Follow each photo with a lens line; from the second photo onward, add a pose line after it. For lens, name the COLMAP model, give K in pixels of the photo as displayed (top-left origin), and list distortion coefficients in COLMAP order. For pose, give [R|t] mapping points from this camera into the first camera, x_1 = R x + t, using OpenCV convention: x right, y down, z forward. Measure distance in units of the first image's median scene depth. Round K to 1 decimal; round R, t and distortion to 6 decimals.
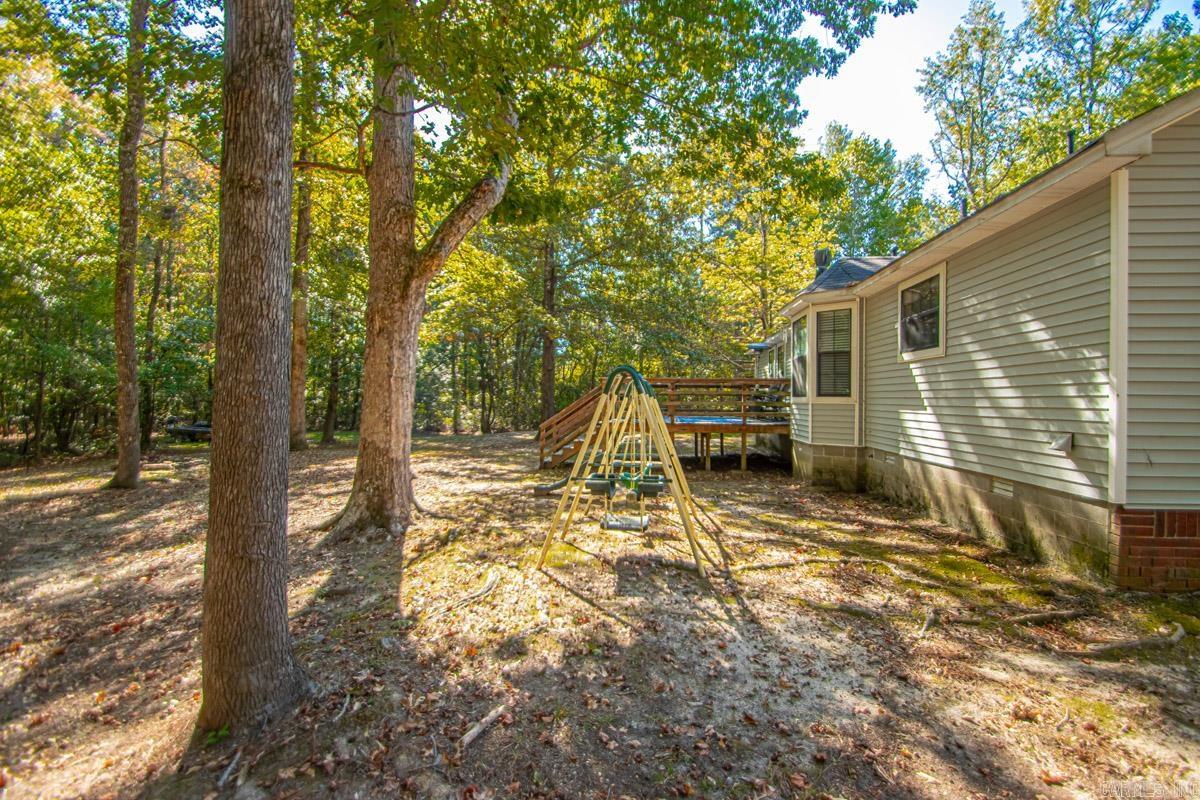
lens RADIAL K [[558.5, 0, 606.7], [0, 558.5, 402.4], [0, 0, 1]] dist [0.037594, -0.021146]
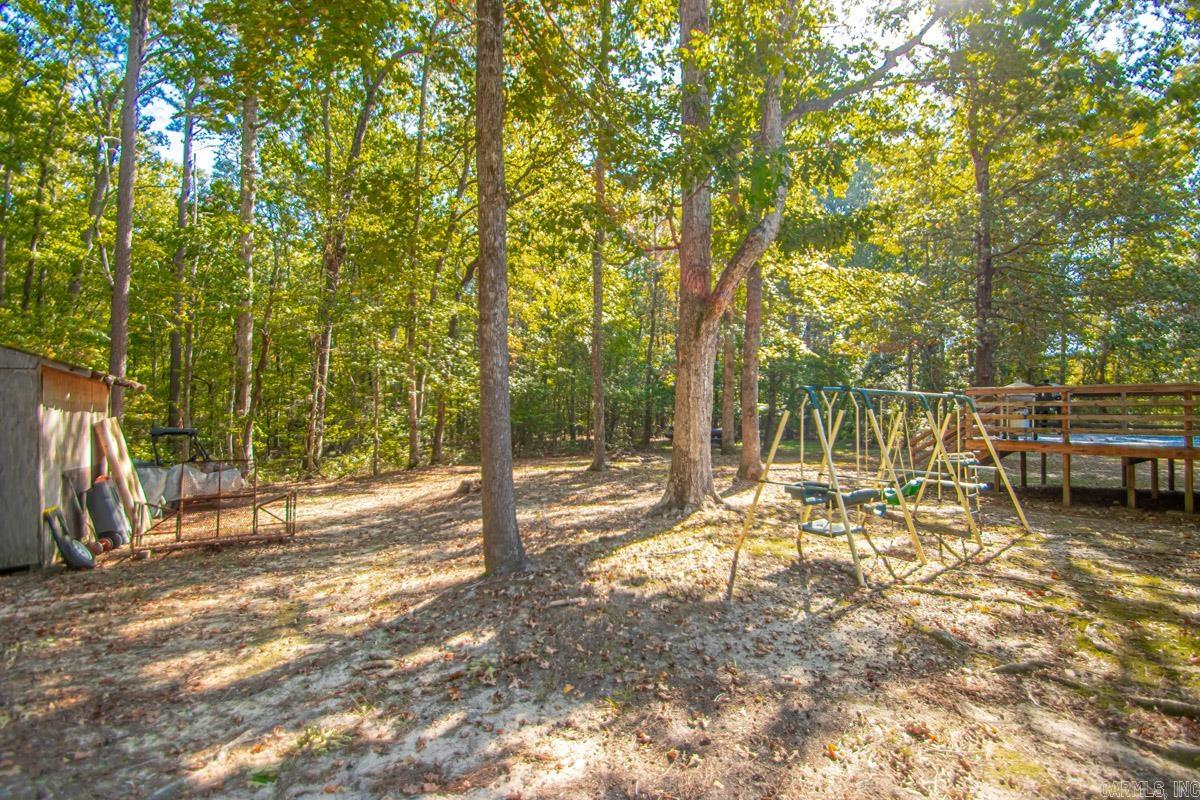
lens RADIAL K [[558.5, 0, 606.7], [0, 558.5, 402.4], [0, 0, 1]] dist [0.037594, -0.021146]
pose [[0.665574, -0.022670, -0.745987, 0.762655], [0.007974, 0.999698, -0.023266, -0.010095], [0.746289, 0.009536, 0.665554, -0.060110]]
